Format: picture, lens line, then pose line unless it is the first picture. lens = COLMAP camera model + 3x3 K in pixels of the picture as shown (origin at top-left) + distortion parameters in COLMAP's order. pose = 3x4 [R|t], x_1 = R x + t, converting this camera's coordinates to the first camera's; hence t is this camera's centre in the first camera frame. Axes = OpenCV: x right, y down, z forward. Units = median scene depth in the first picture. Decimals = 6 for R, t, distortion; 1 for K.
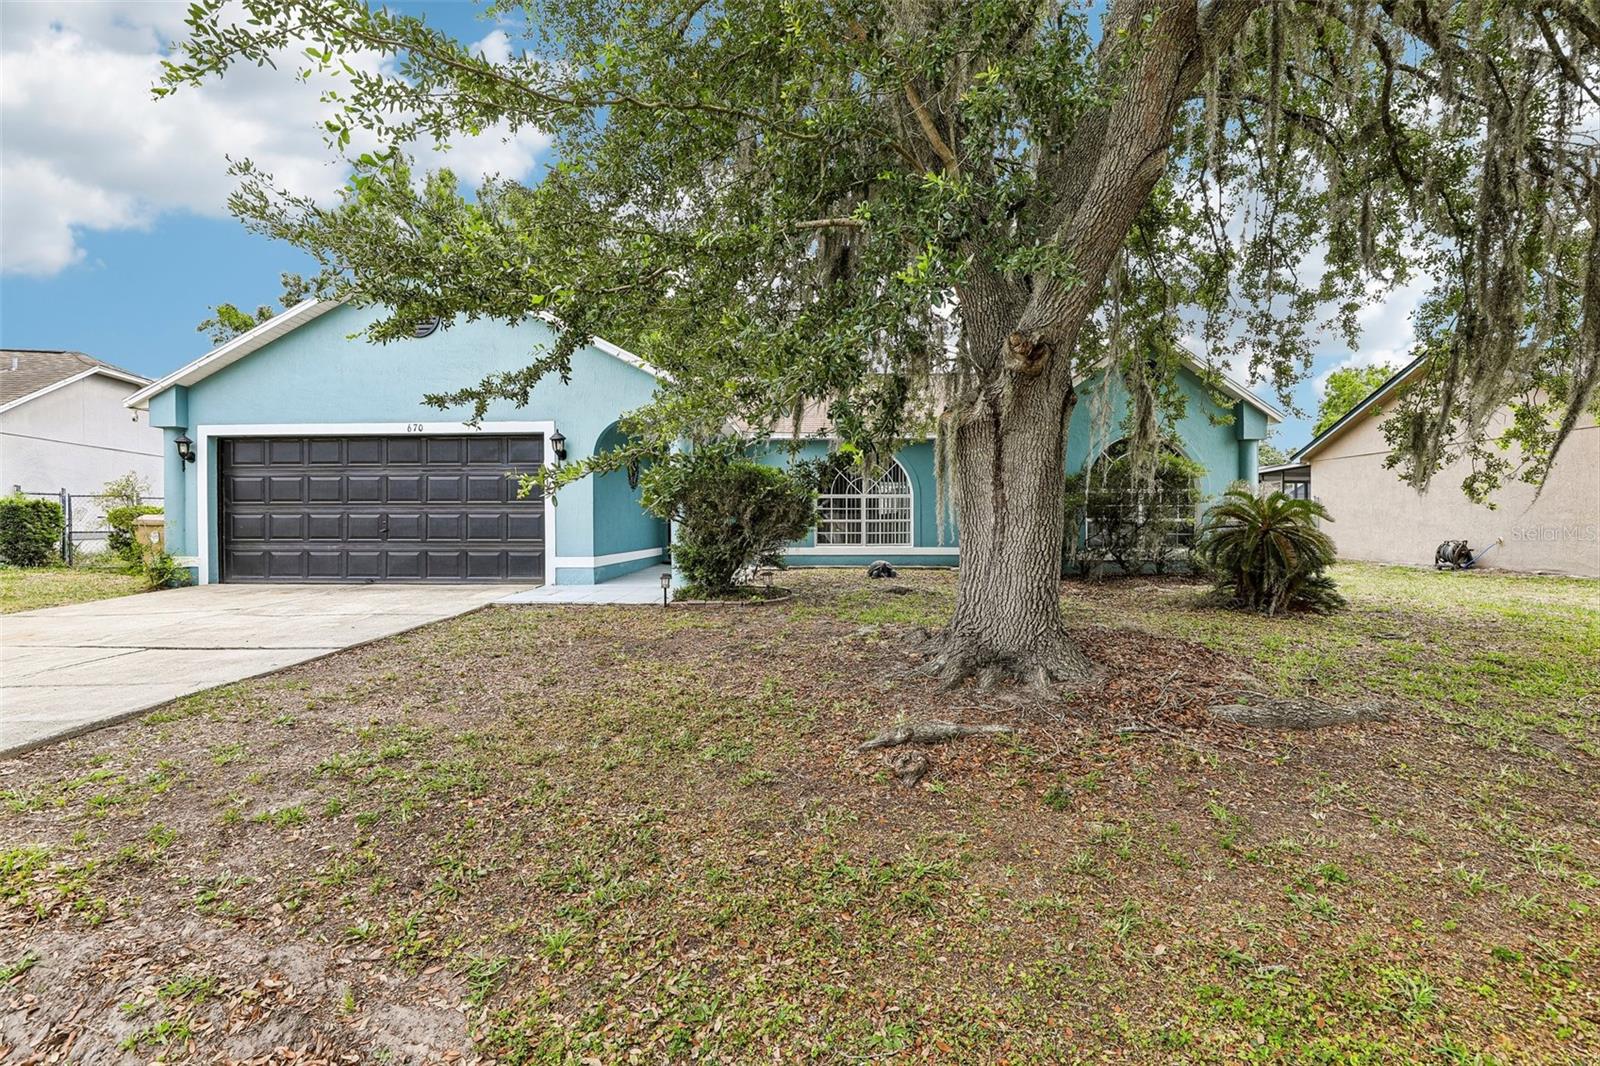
lens RADIAL K [[716.0, 0, 800.0], [0, 716.0, 533.0], [0, 0, 1]] dist [-0.002194, -0.000238]
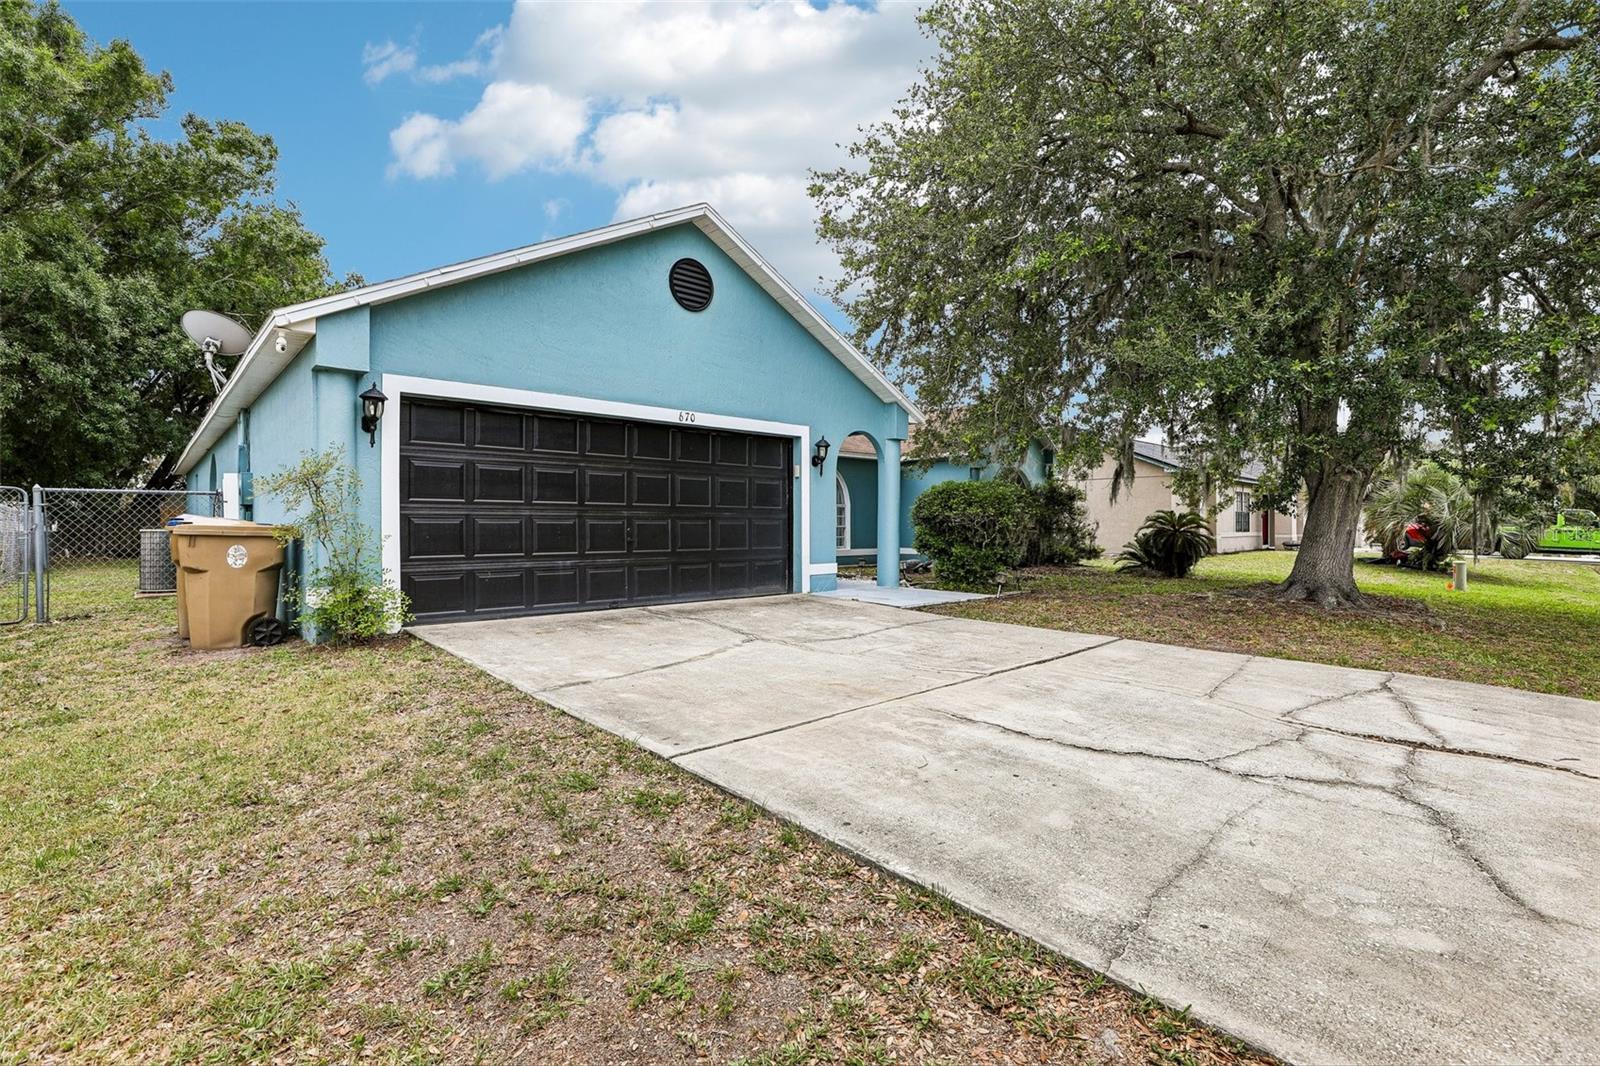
lens RADIAL K [[716.0, 0, 800.0], [0, 716.0, 533.0], [0, 0, 1]] dist [-0.002194, -0.000238]
pose [[0.705626, -0.005711, 0.708562, -1.027253], [0.010464, 0.999942, -0.002361, -0.007247], [-0.708507, 0.009080, 0.705645, 0.310127]]
